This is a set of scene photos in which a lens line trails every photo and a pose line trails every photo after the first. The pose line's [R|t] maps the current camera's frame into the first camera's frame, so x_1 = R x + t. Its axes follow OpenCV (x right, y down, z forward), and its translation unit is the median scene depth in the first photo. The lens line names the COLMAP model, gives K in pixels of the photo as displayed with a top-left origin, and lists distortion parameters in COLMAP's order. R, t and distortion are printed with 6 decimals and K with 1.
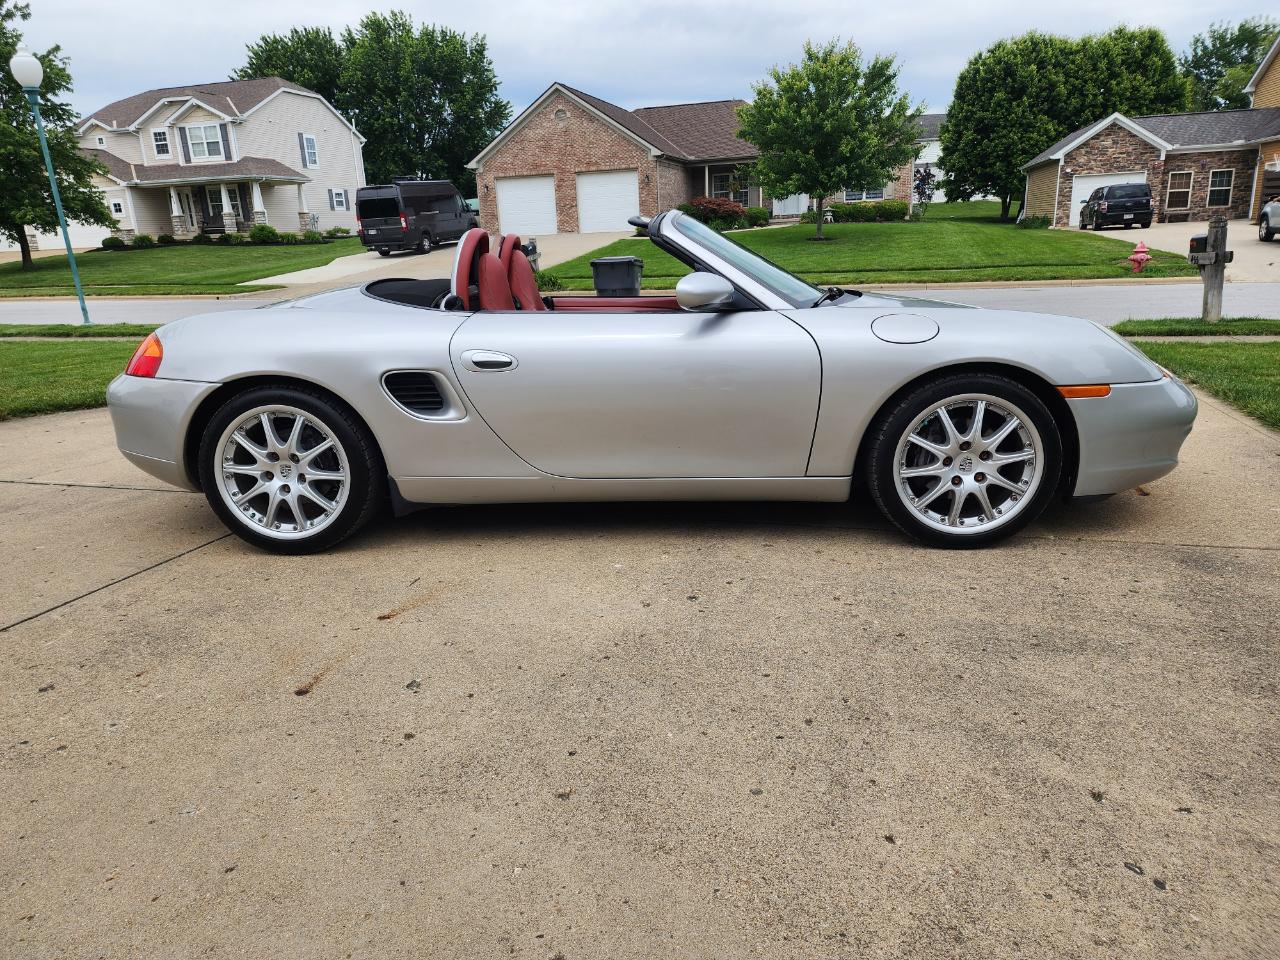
lens RADIAL K [[858.3, 0, 631.8], [0, 858.3, 477.2], [0, 0, 1]] dist [0.074252, -0.066162]
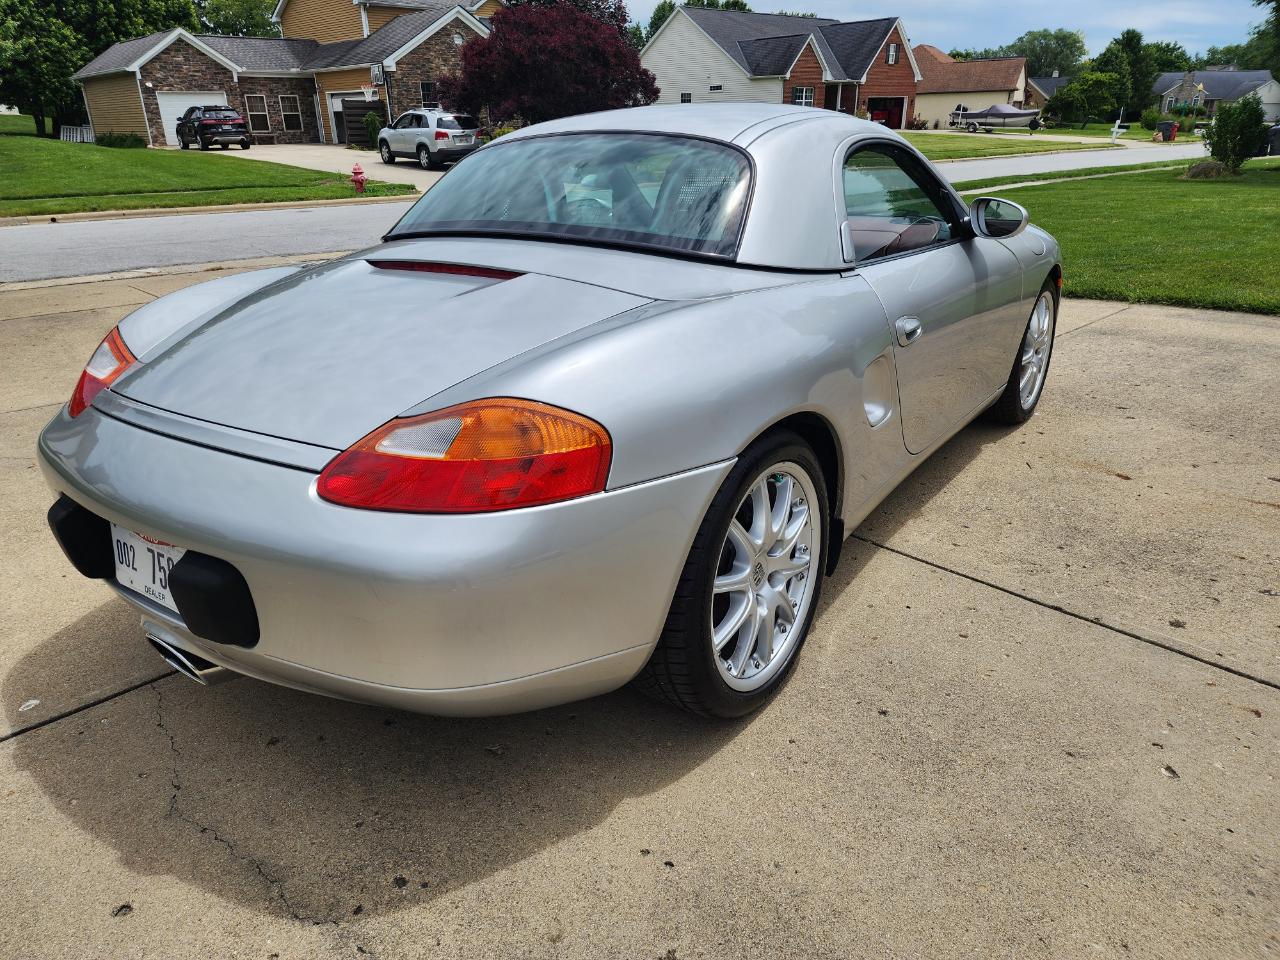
lens RADIAL K [[858.3, 0, 631.8], [0, 858.3, 477.2], [0, 0, 1]] dist [0.074252, -0.066162]
pose [[0.520184, -0.292385, 0.802446, -0.108475], [0.226020, 0.953202, 0.200799, -0.015760], [-0.823604, 0.076916, 0.561925, 0.060017]]
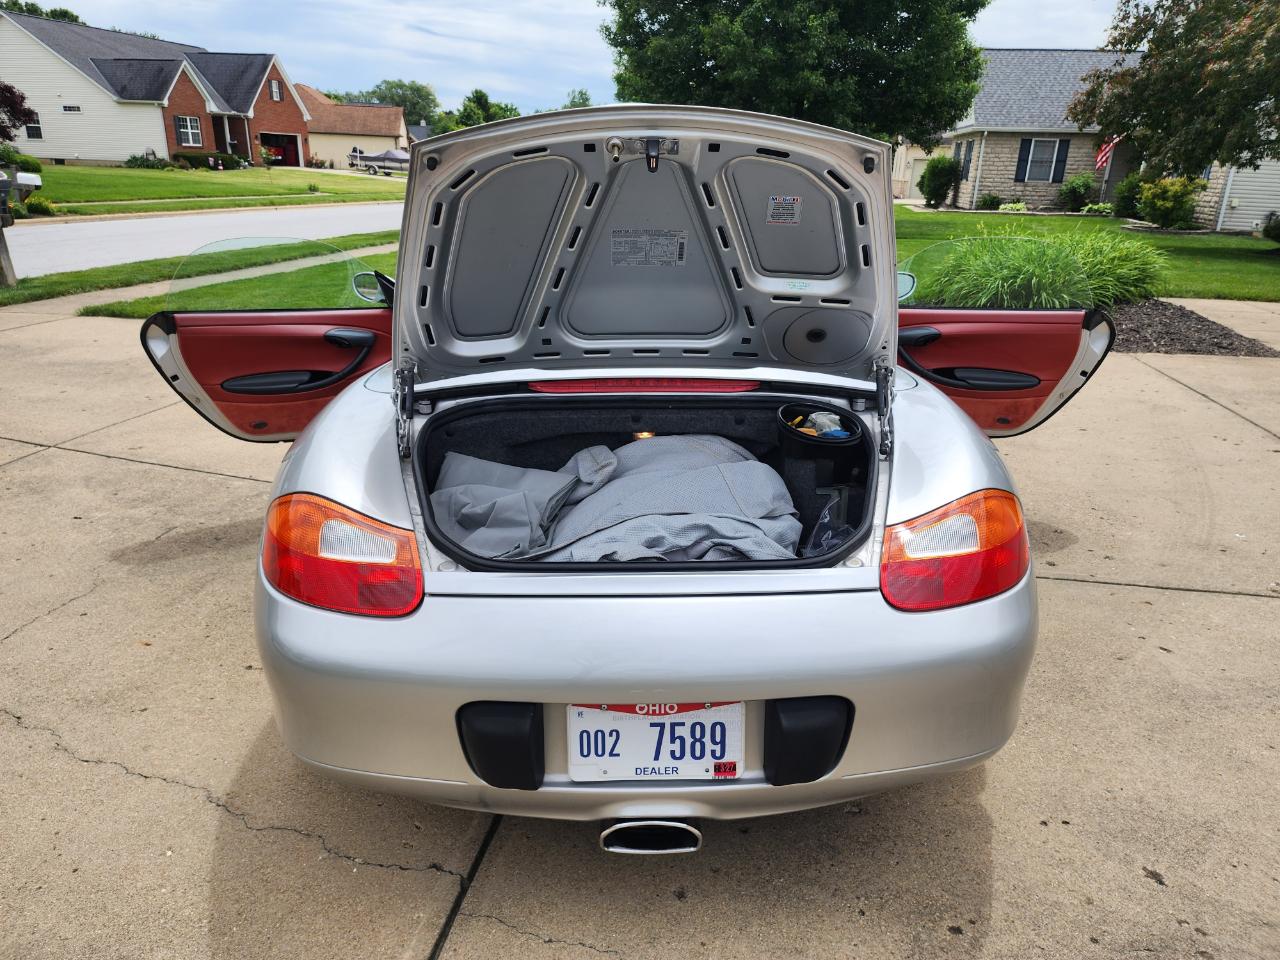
lens RADIAL K [[870.0, 0, 641.6], [0, 870.0, 479.6], [0, 0, 1]] dist [0.069030, -0.067910]
pose [[-0.116230, -0.300223, 0.946761, -0.121603], [0.242757, 0.915725, 0.320183, -0.032161], [-0.963099, 0.267048, -0.033554, 0.102990]]
